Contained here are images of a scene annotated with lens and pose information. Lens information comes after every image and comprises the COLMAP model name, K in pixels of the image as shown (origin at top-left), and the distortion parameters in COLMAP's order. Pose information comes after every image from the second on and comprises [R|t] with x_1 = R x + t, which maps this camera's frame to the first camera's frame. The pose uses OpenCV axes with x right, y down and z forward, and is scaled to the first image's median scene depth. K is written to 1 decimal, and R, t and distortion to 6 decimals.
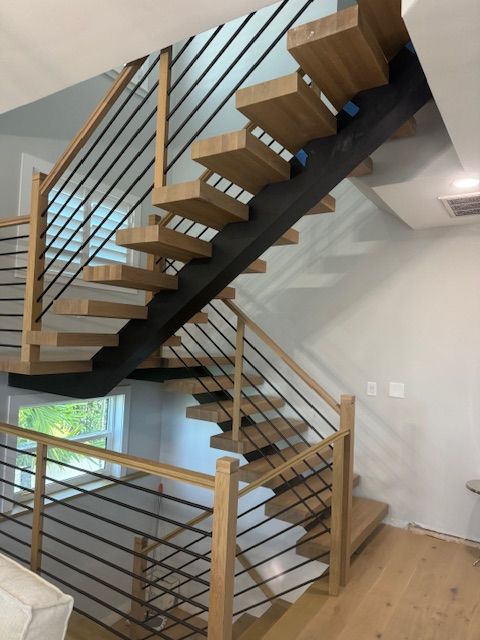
lens RADIAL K [[458.8, 0, 240.0], [0, 458.8, 320.0], [0, 0, 1]] dist [0.051522, -0.056698]
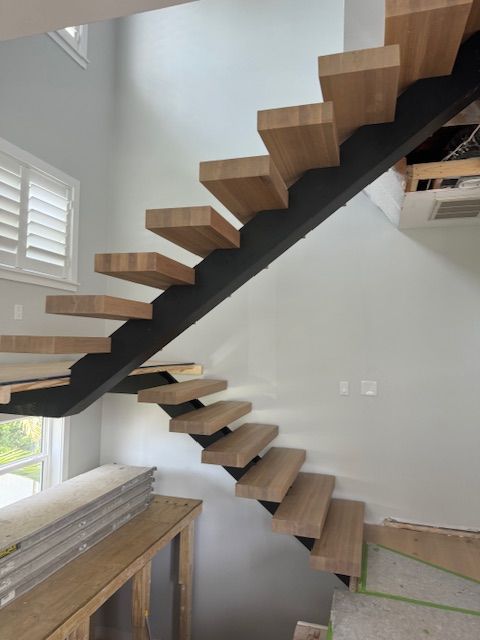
lens RADIAL K [[458.8, 0, 240.0], [0, 458.8, 320.0], [0, 0, 1]] dist [0.051522, -0.056698]
pose [[0.959226, -0.008496, 0.282512, -0.242577], [0.009573, 0.999951, -0.002433, 0.002385], [-0.282478, 0.005038, 0.959261, 0.123002]]
